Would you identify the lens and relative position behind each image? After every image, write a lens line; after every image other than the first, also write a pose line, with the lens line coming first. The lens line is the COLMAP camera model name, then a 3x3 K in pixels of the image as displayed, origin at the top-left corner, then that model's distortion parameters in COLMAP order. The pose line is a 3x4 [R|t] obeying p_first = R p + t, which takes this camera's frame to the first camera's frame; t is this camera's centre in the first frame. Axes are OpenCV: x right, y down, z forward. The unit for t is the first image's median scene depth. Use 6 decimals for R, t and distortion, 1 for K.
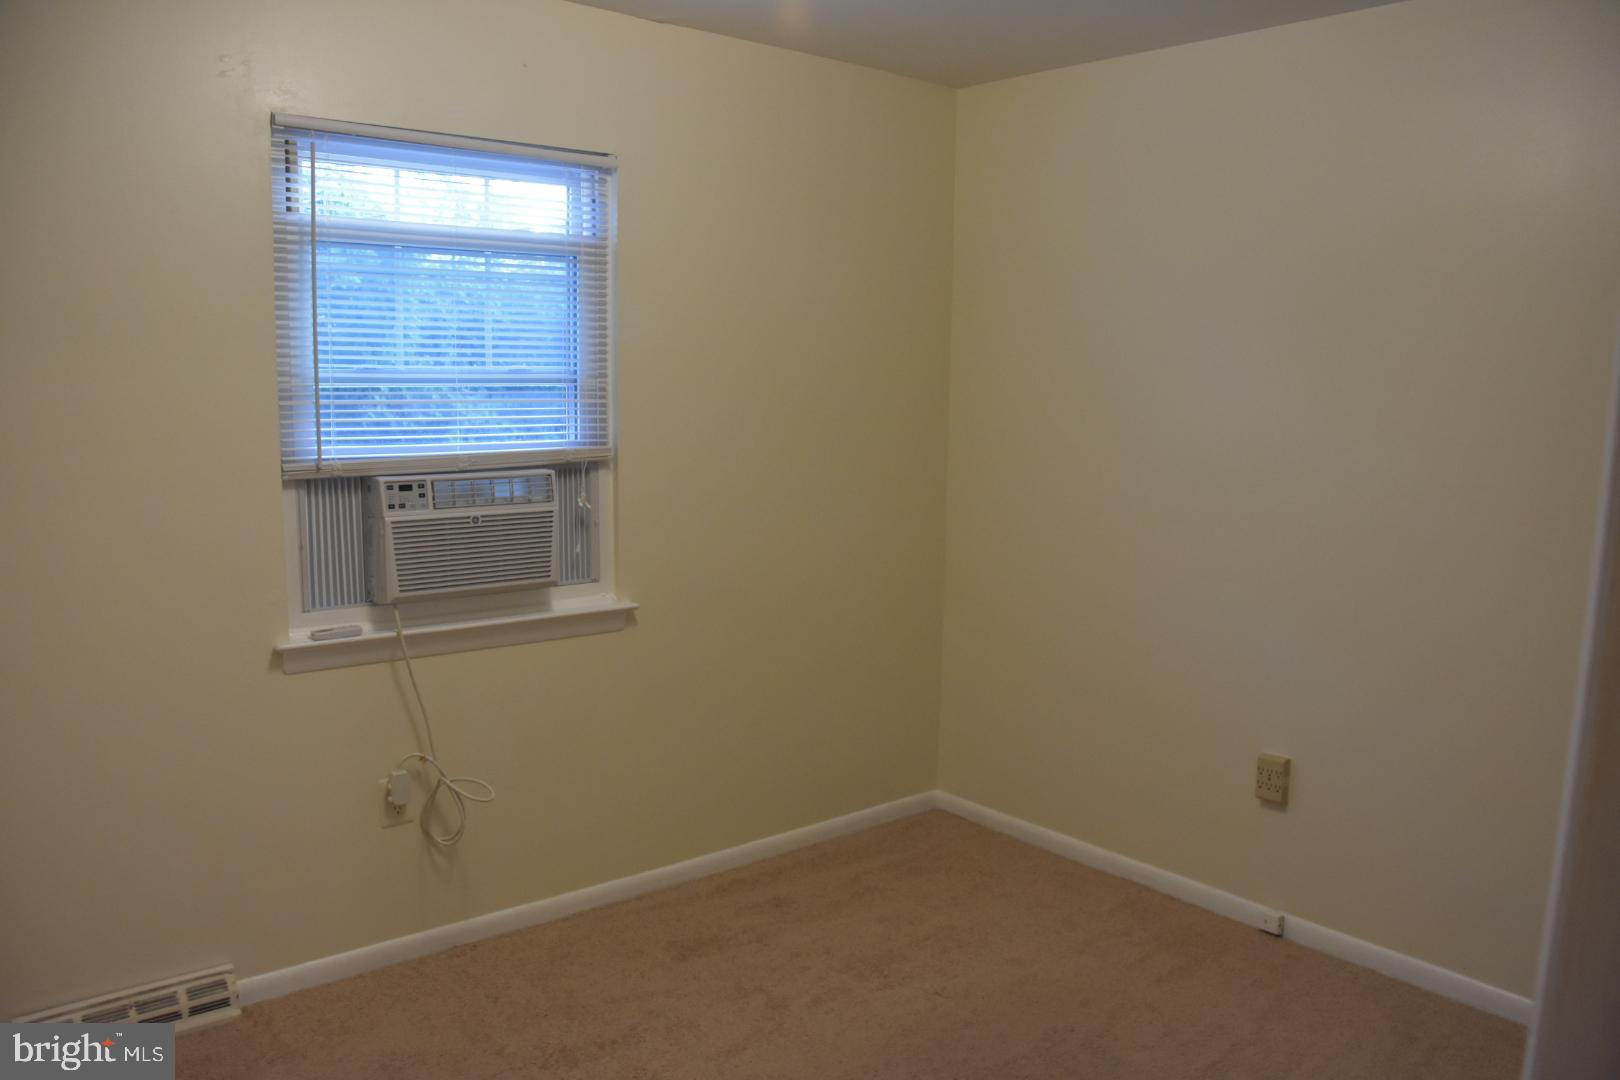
lens RADIAL K [[1250.1, 0, 831.5], [0, 1250.1, 563.1], [0, 0, 1]] dist [-0.146226, 0.086203]
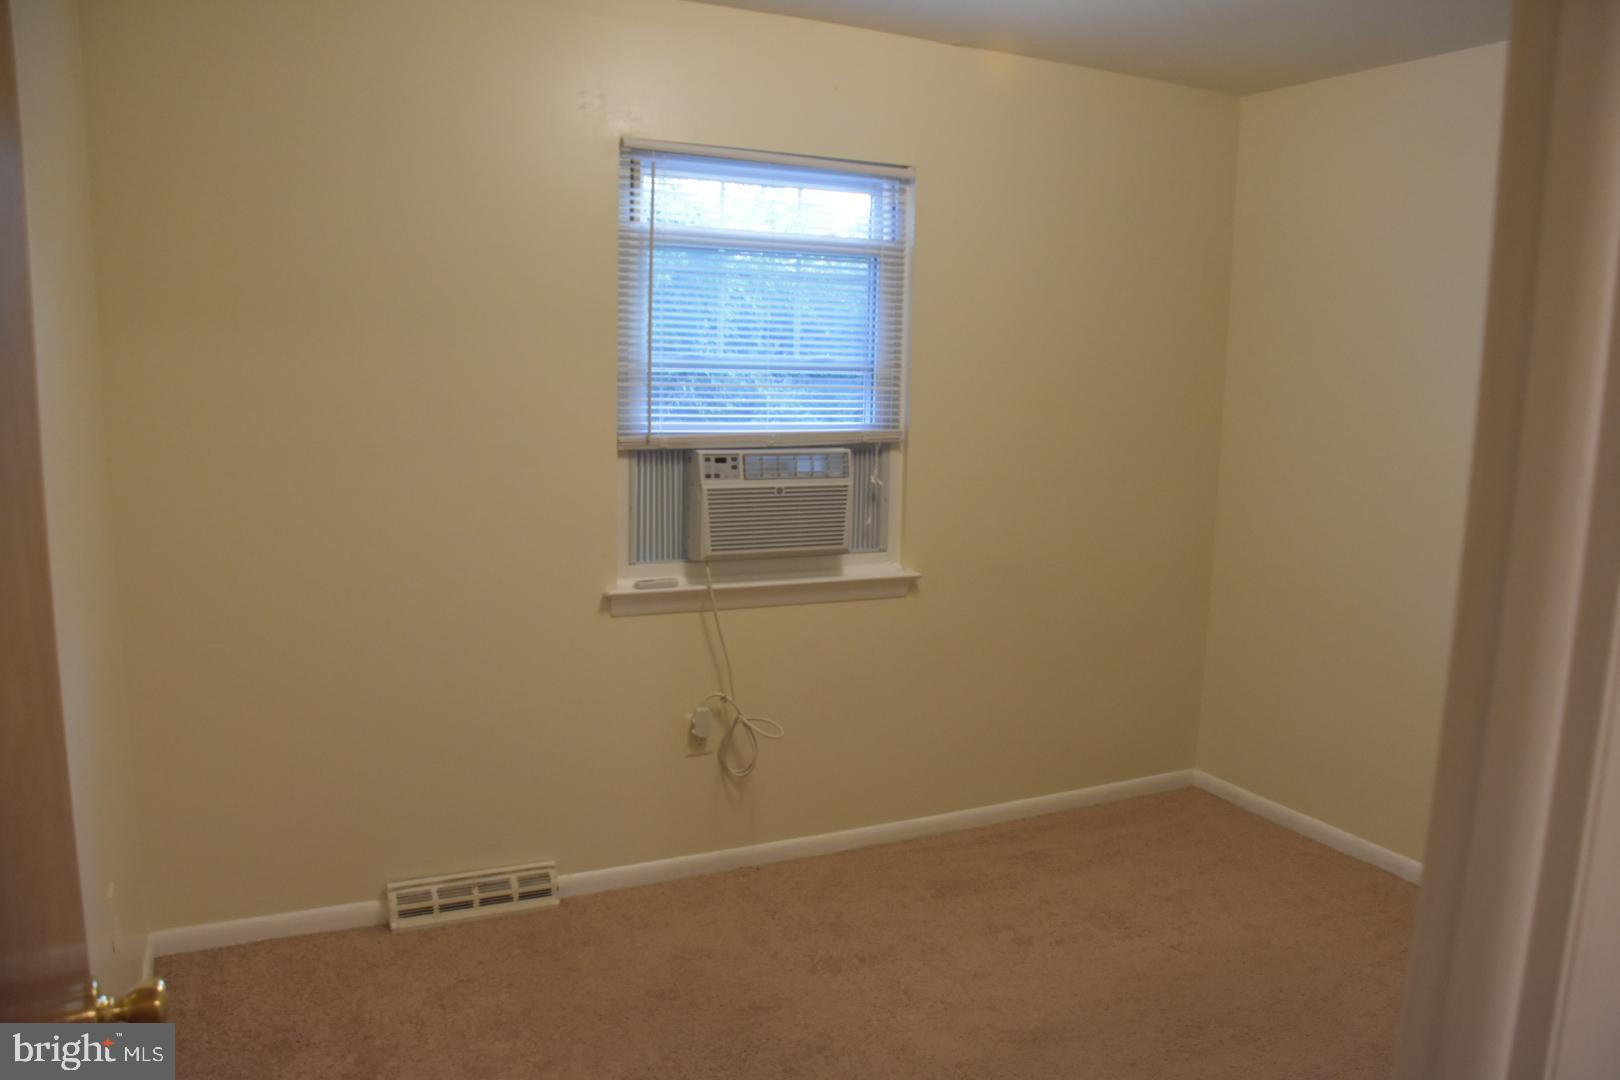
lens RADIAL K [[1250.1, 0, 827.5], [0, 1250.1, 549.0], [0, 0, 1]] dist [-0.146226, 0.086203]
pose [[0.970575, 0.044244, -0.236698, 0.028955], [-0.045307, 0.998973, 0.000950, 0.015604], [0.236497, 0.009802, 0.971583, -0.105102]]
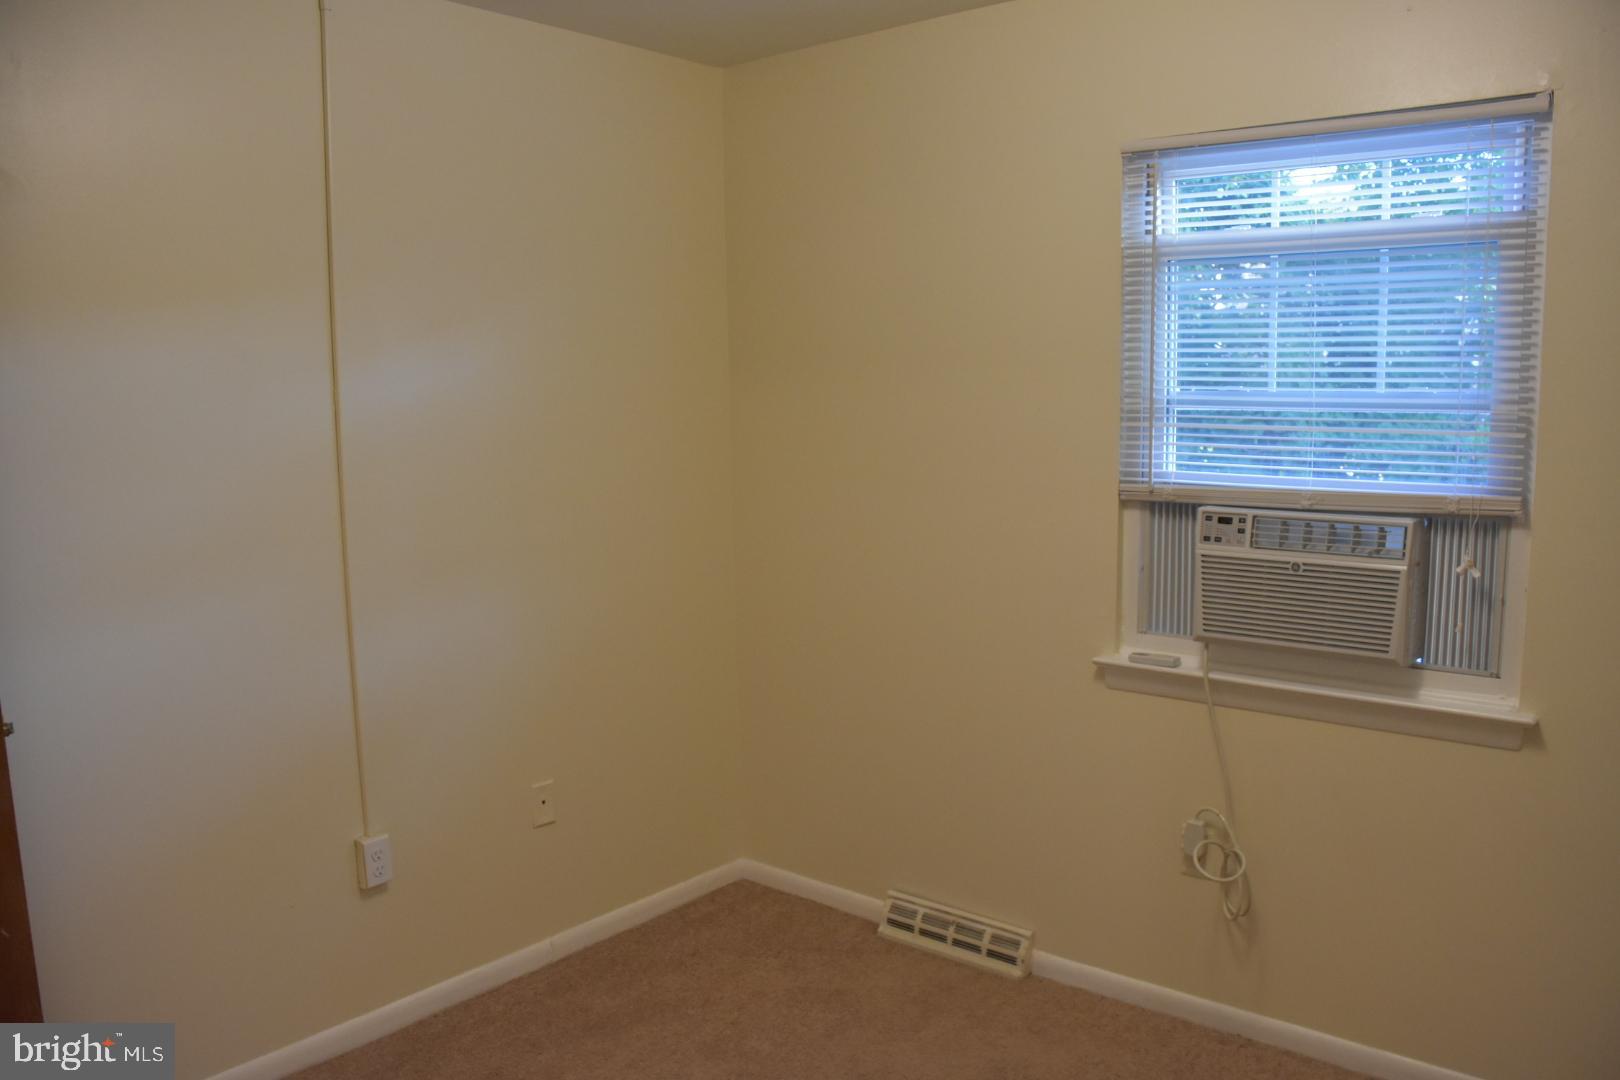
lens RADIAL K [[1250.1, 0, 801.5], [0, 1250.1, 579.0], [0, 0, 1]] dist [-0.146226, 0.086203]
pose [[0.169464, 0.129820, -0.976949, 0.496585], [-0.138534, 0.984582, 0.106803, -0.071577], [0.975751, 0.117242, 0.184836, 0.520351]]
